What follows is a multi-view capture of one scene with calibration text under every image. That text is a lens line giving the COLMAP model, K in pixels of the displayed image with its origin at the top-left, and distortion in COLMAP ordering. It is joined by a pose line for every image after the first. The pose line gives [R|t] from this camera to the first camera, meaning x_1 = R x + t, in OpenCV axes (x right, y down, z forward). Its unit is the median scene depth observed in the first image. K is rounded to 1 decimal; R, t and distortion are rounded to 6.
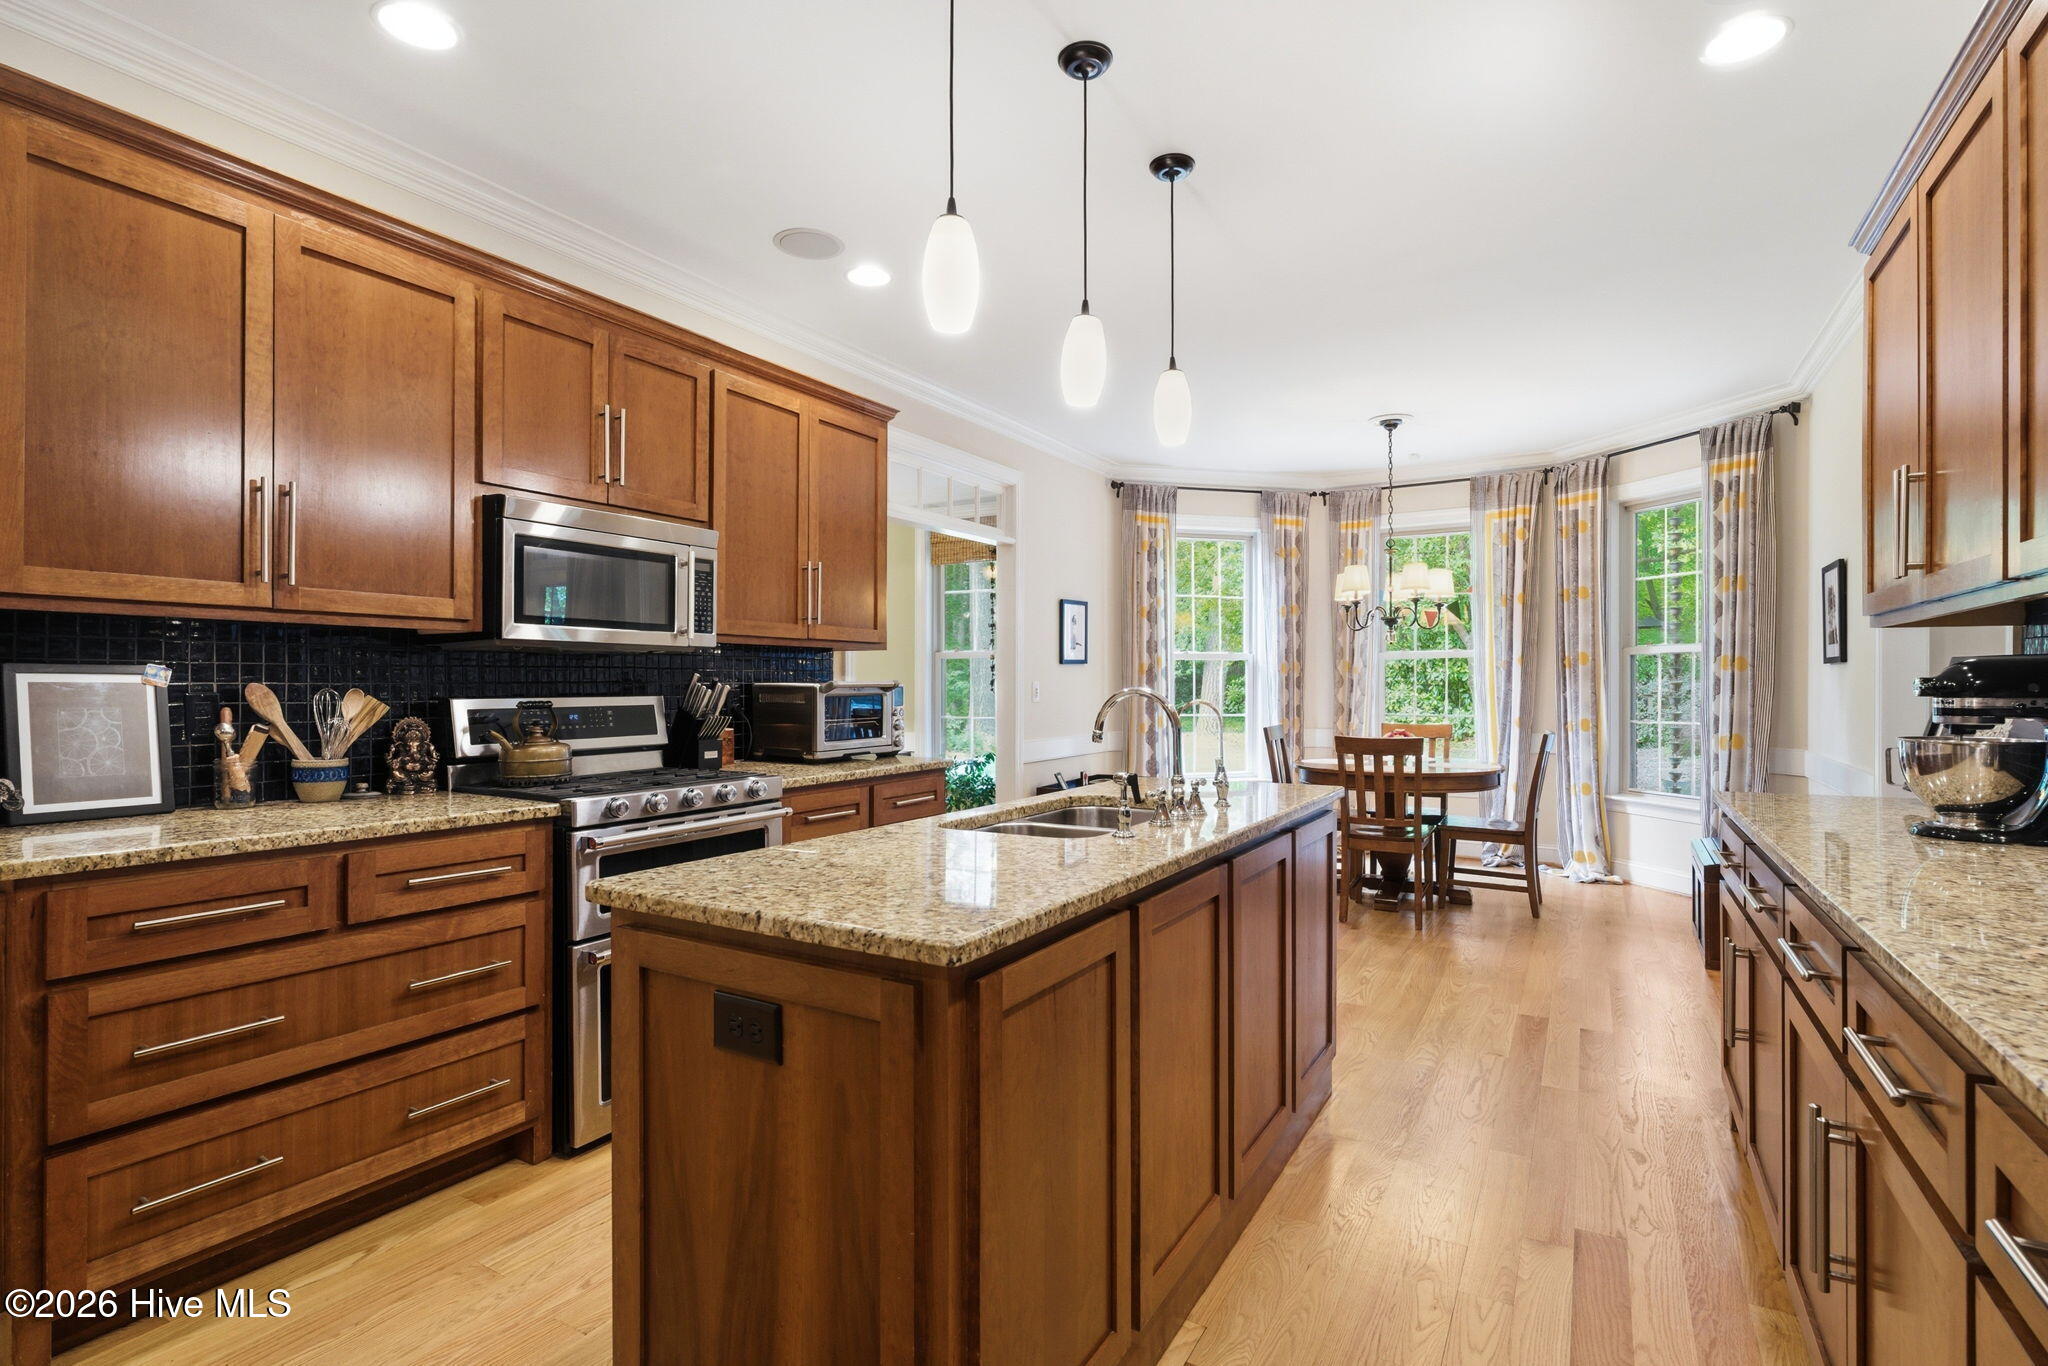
lens RADIAL K [[968.6, 0, 1041.6], [0, 968.6, 688.4], [0, 0, 1]] dist [-0.017224, 0.006284]
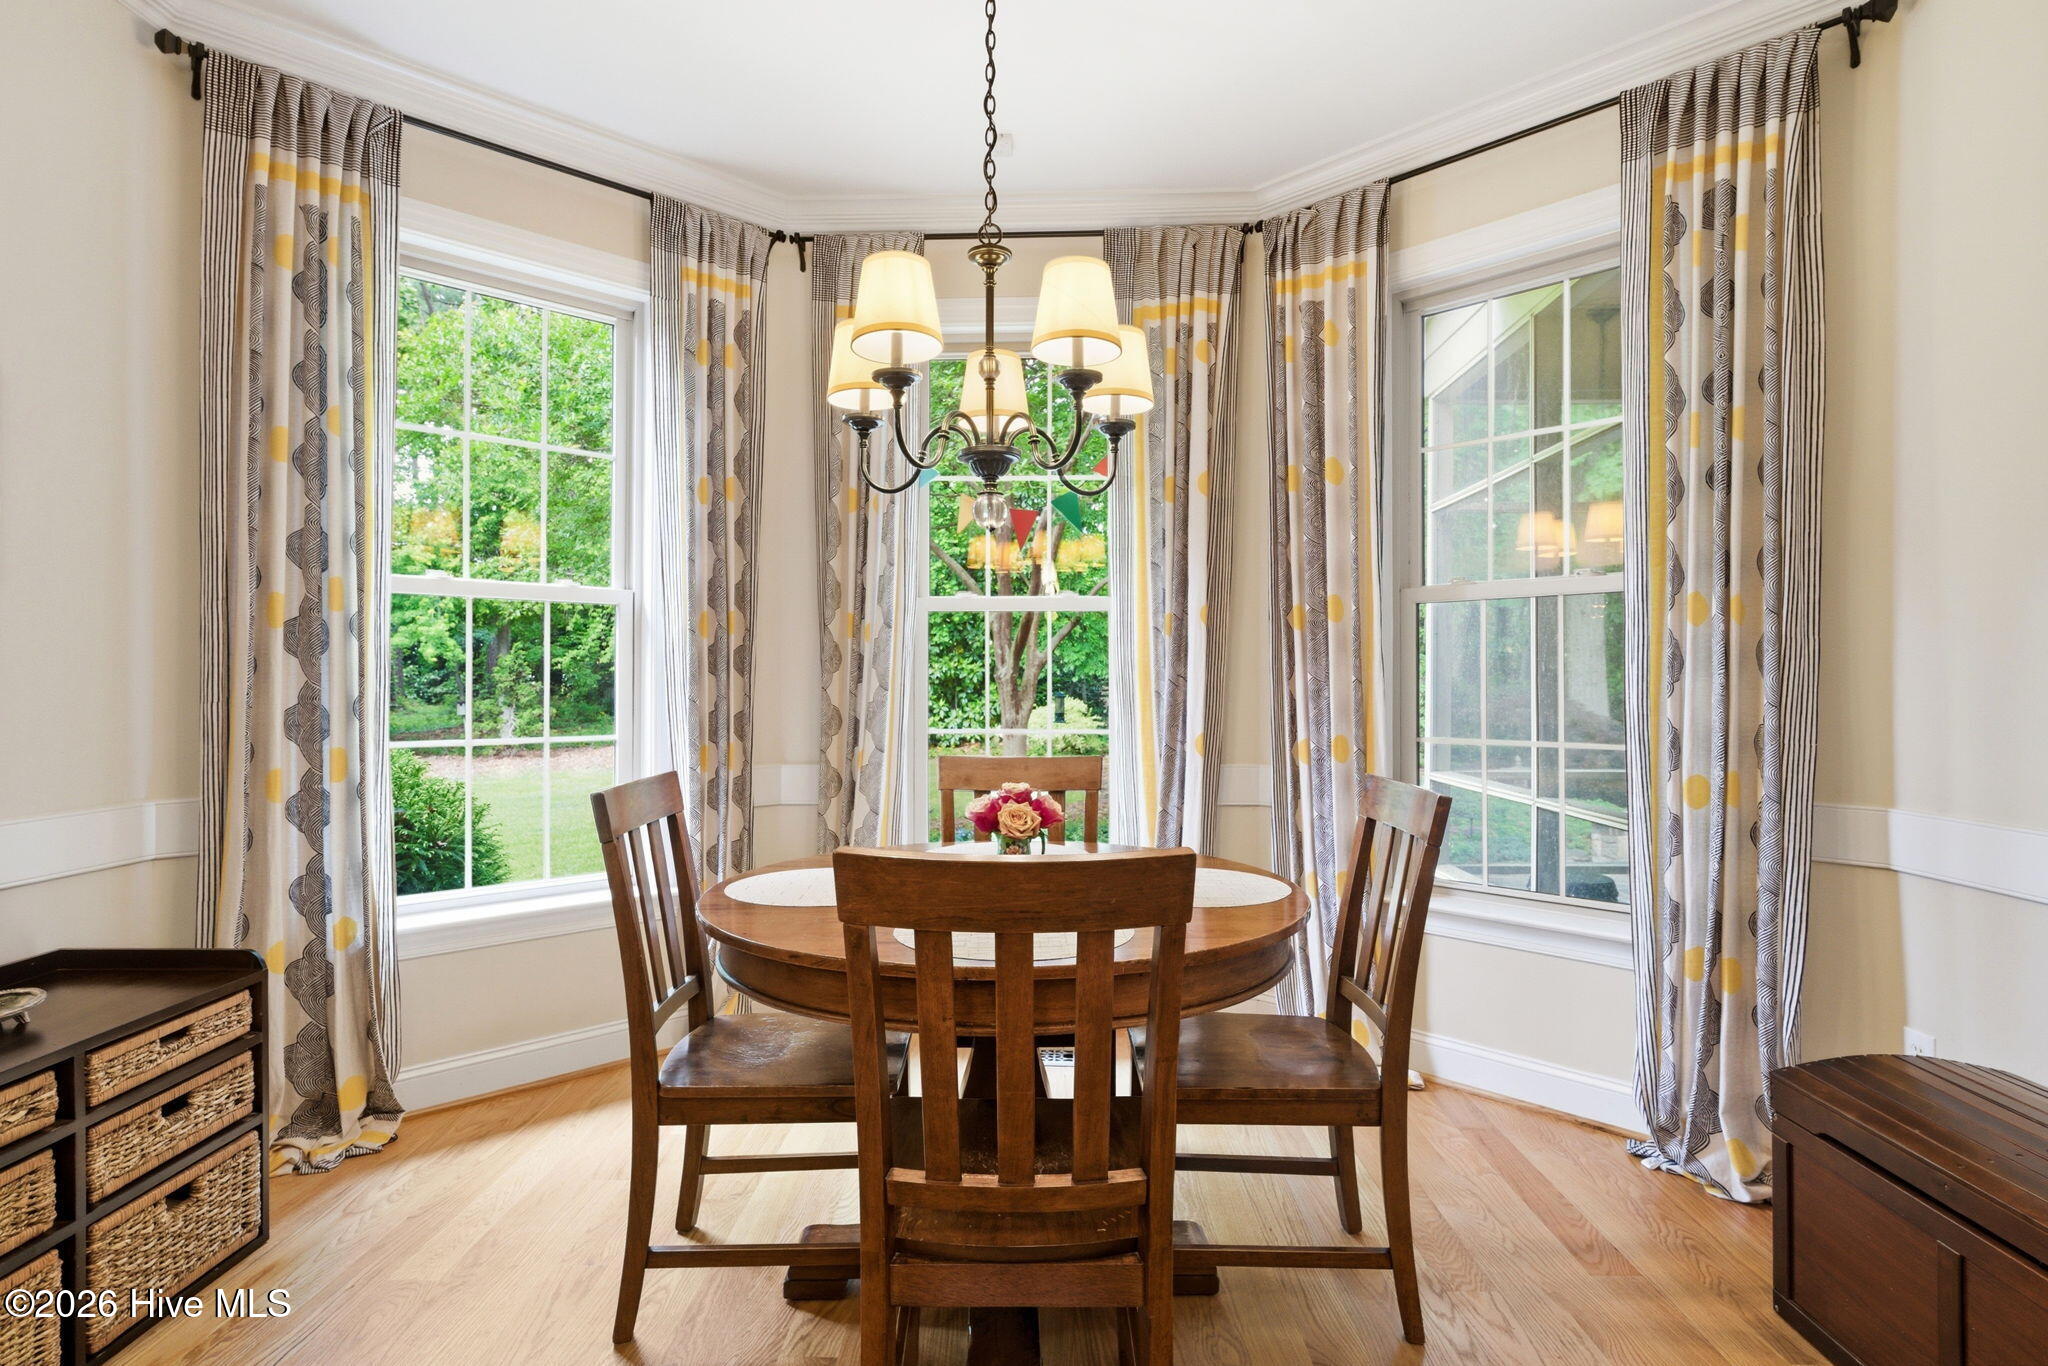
lens RADIAL K [[968.6, 0, 1013.8], [0, 968.6, 676.5], [0, 0, 1]] dist [-0.017224, 0.006284]
pose [[0.879948, 0.004955, 0.475044, 0.184863], [0.001619, 0.999909, -0.013429, 0.007958], [-0.475067, 0.012586, 0.879860, 0.619700]]
